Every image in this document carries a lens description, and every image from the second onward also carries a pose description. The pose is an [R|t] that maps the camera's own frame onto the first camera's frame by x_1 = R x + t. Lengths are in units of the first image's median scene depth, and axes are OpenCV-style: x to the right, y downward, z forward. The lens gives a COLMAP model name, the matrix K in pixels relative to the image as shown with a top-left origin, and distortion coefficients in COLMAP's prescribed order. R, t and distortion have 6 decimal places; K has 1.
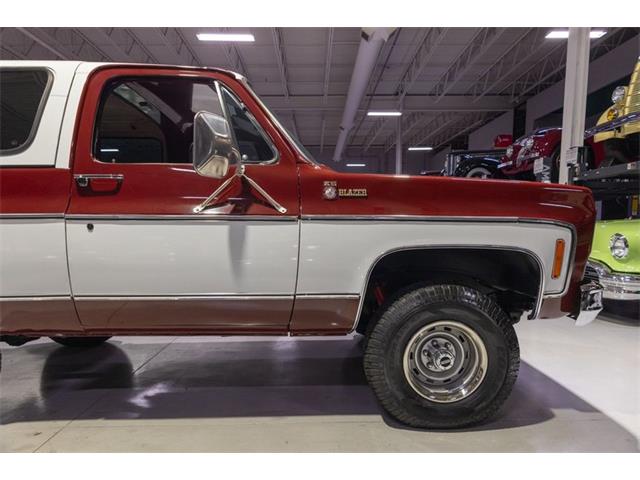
lens RADIAL K [[428.6, 0, 320.9], [0, 428.6, 277.6], [0, 0, 1]] dist [0.010286, 0.003984]
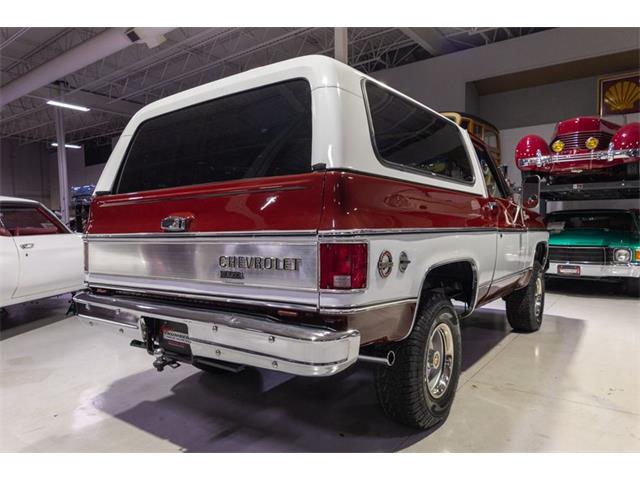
lens RADIAL K [[439.0, 0, 318.6], [0, 439.0, 256.4], [0, 0, 1]] dist [0.007345, 0.000031]
pose [[0.602389, -0.051926, 0.796512, -1.971500], [0.100635, 0.994860, -0.011251, -0.080159], [-0.791833, 0.086934, 0.604518, 0.495323]]
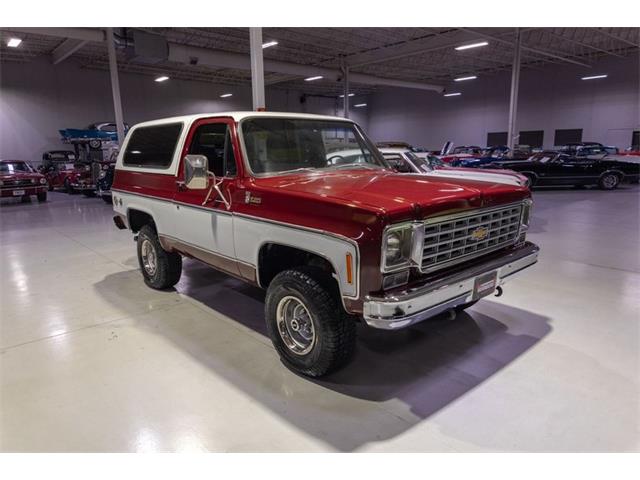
lens RADIAL K [[439.9, 0, 318.4], [0, 439.9, 227.3], [0, 0, 1]] dist [0.005653, -0.003846]
pose [[0.653695, 0.129846, -0.745535, 1.291413], [-0.071559, 0.991362, 0.109916, -0.266189], [0.753367, -0.018502, 0.657340, 0.116678]]
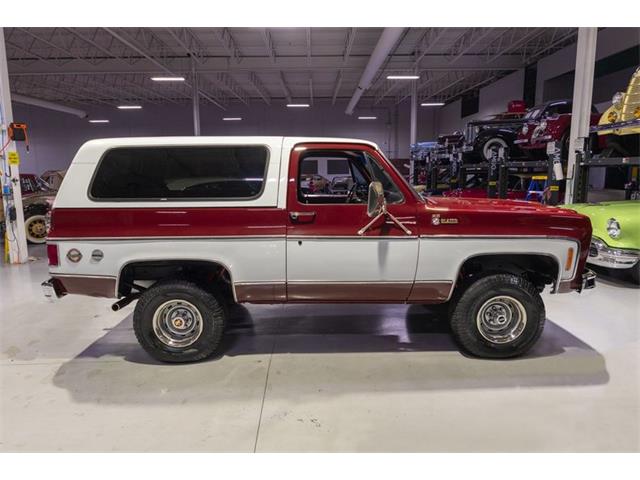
lens RADIAL K [[438.5, 0, 320.0], [0, 438.5, 240.0], [0, 0, 1]] dist [0.011548, -0.001743]
pose [[0.999994, -0.003232, -0.000797, -0.399791], [0.003261, 0.999198, 0.039904, -0.177820], [0.000667, -0.039906, 0.999203, -0.678818]]
